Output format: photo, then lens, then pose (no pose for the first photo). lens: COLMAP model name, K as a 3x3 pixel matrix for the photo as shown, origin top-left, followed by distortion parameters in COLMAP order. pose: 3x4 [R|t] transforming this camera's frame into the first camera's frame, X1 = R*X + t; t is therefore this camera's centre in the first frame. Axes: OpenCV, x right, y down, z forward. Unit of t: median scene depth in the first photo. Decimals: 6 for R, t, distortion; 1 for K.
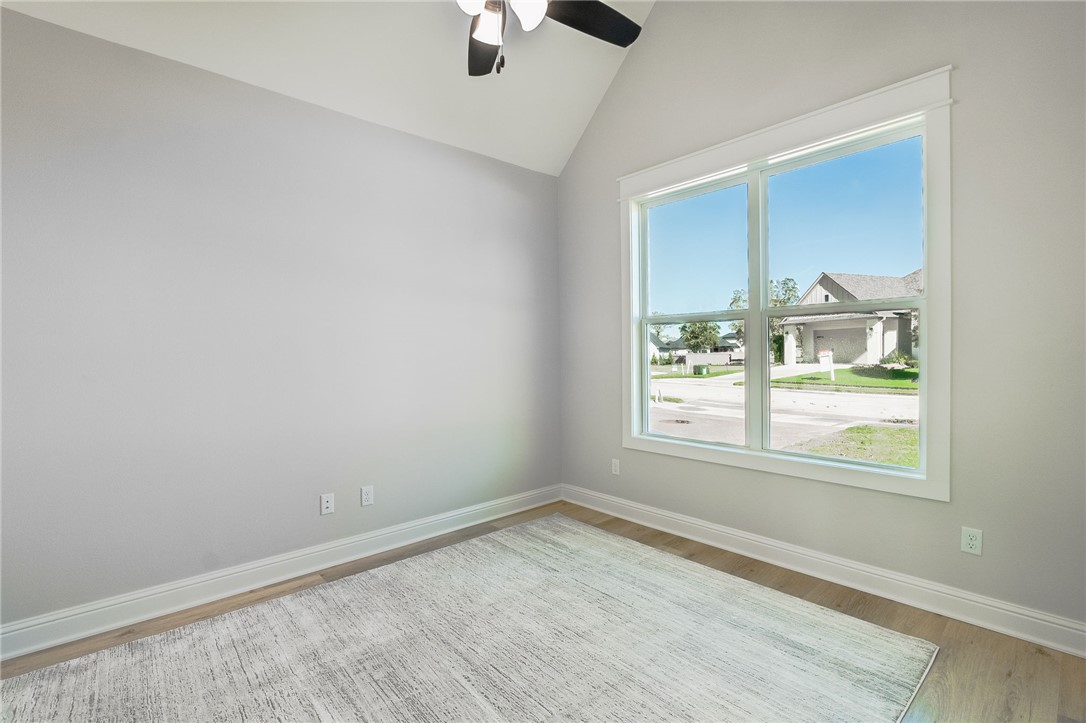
lens RADIAL K [[498.6, 0, 552.2], [0, 498.6, 360.2], [0, 0, 1]] dist [-0.001804, -0.000053]
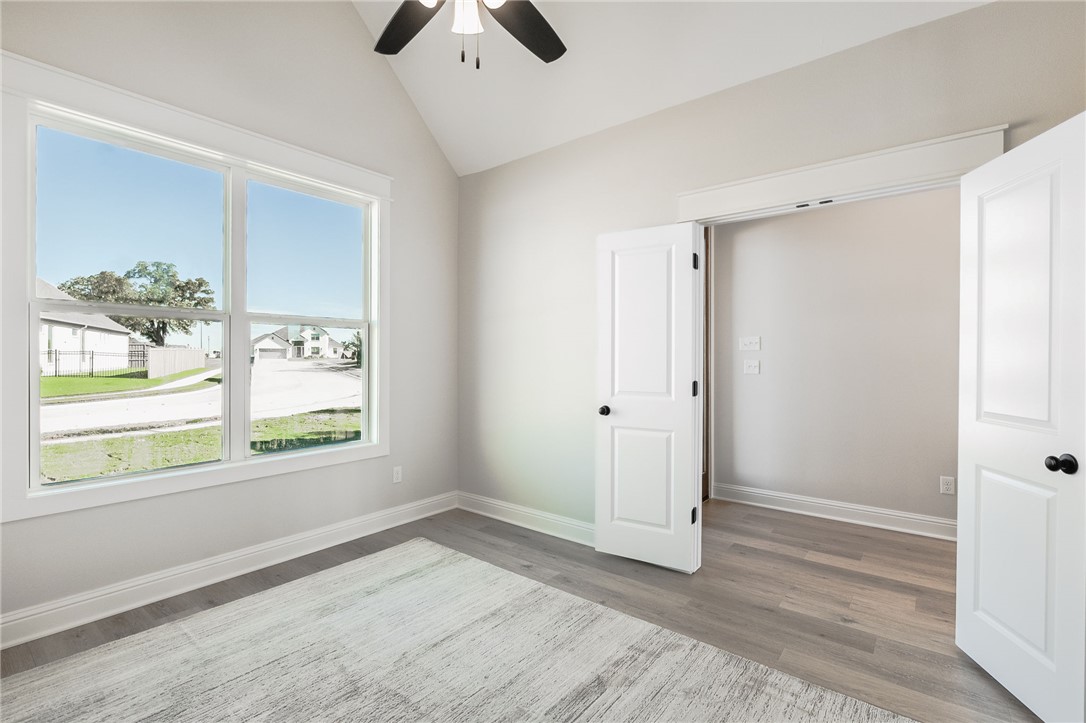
lens RADIAL K [[498.6, 0, 542.9], [0, 498.6, 363.0], [0, 0, 1]] dist [-0.001804, -0.000053]
pose [[-0.143354, -0.018687, 0.989495, -0.204451], [0.006726, 0.999780, 0.019856, -0.007794], [-0.989649, 0.009502, -0.143197, 0.185576]]
